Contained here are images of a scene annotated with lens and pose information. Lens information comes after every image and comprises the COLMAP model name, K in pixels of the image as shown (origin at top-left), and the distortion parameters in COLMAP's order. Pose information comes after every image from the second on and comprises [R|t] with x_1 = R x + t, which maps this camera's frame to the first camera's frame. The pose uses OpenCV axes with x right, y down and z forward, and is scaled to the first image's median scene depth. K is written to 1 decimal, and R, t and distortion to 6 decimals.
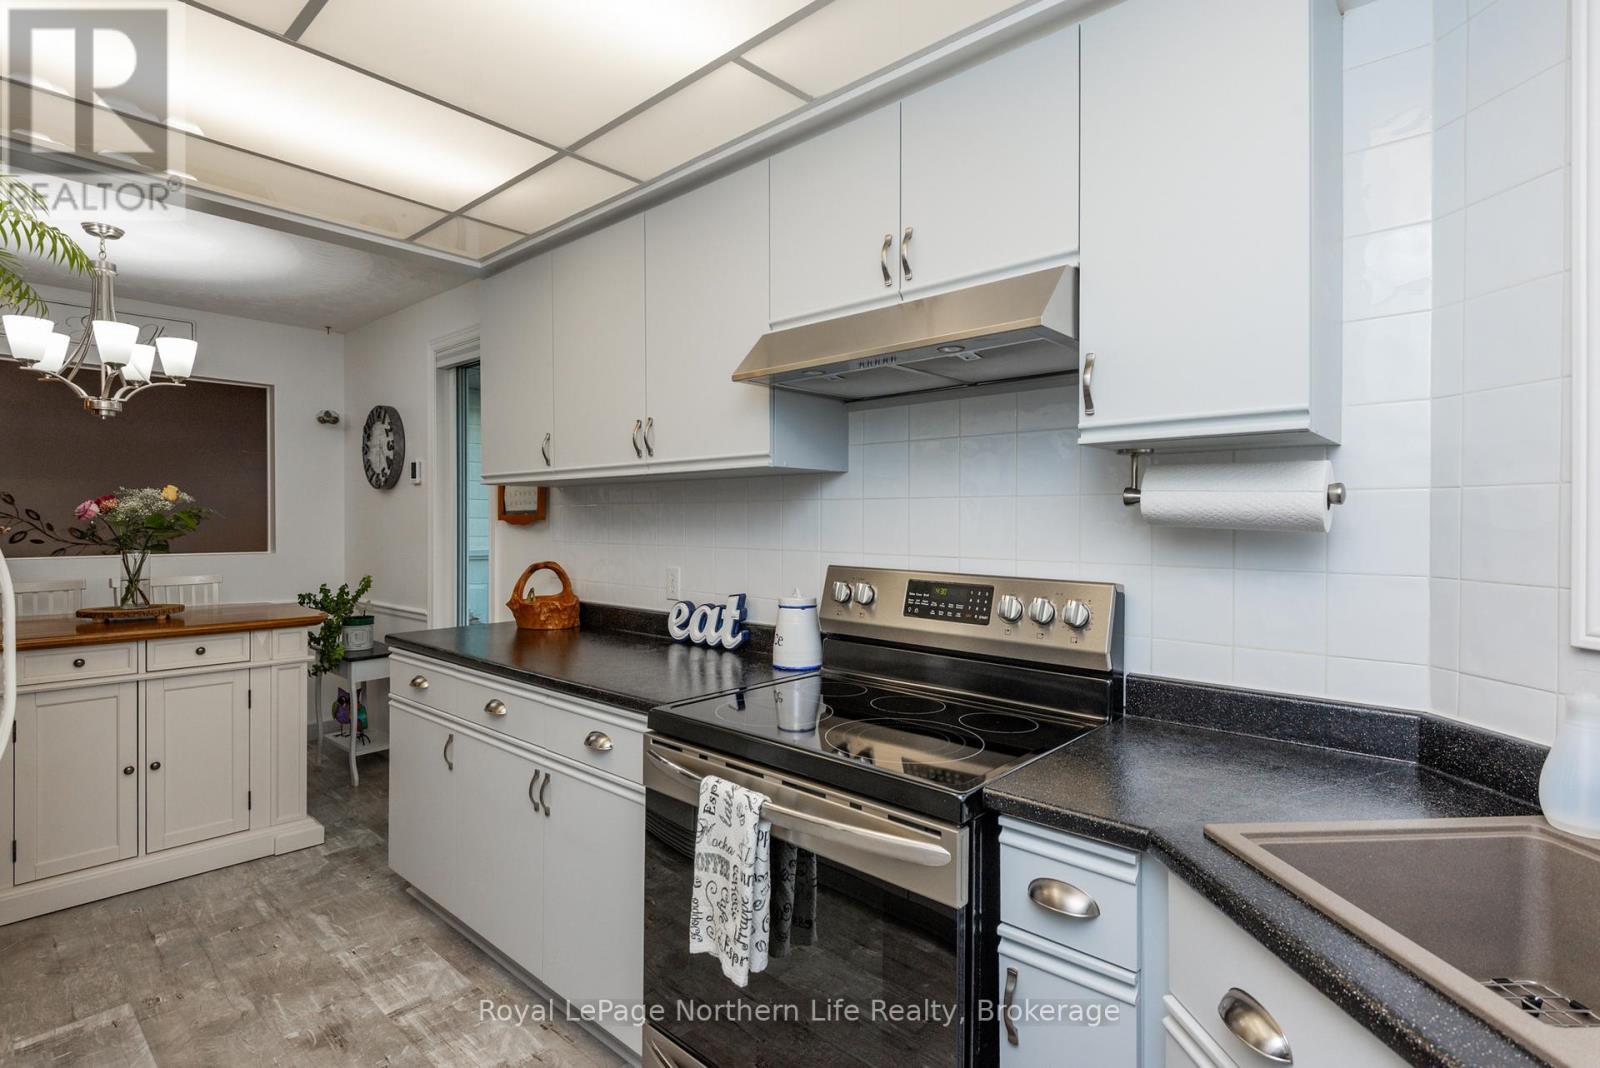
lens RADIAL K [[756.6, 0, 806.8], [0, 756.6, 529.6], [0, 0, 1]] dist [0.005786, -0.001230]
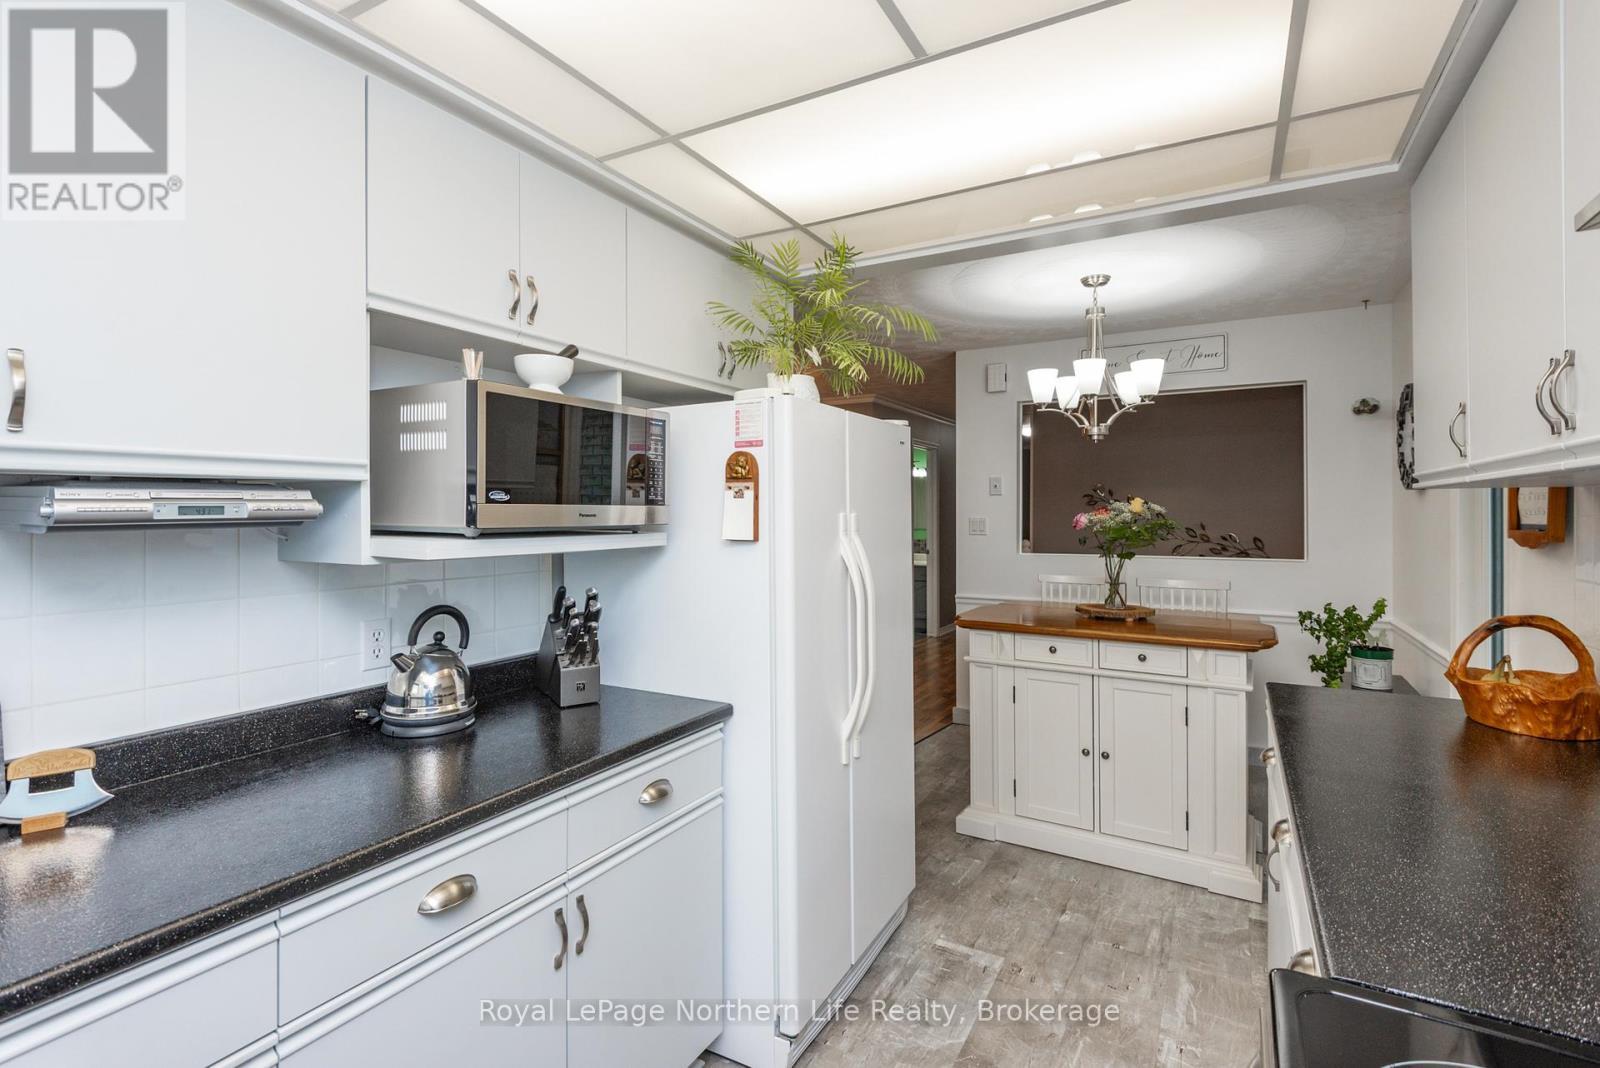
lens RADIAL K [[756.6, 0, 789.6], [0, 756.6, 514.4], [0, 0, 1]] dist [0.005786, -0.001230]
pose [[0.209924, -0.000190, -0.977718, 0.109857], [-0.010790, 0.999939, -0.002511, -0.027710], [0.977658, 0.011077, 0.209909, 0.302615]]
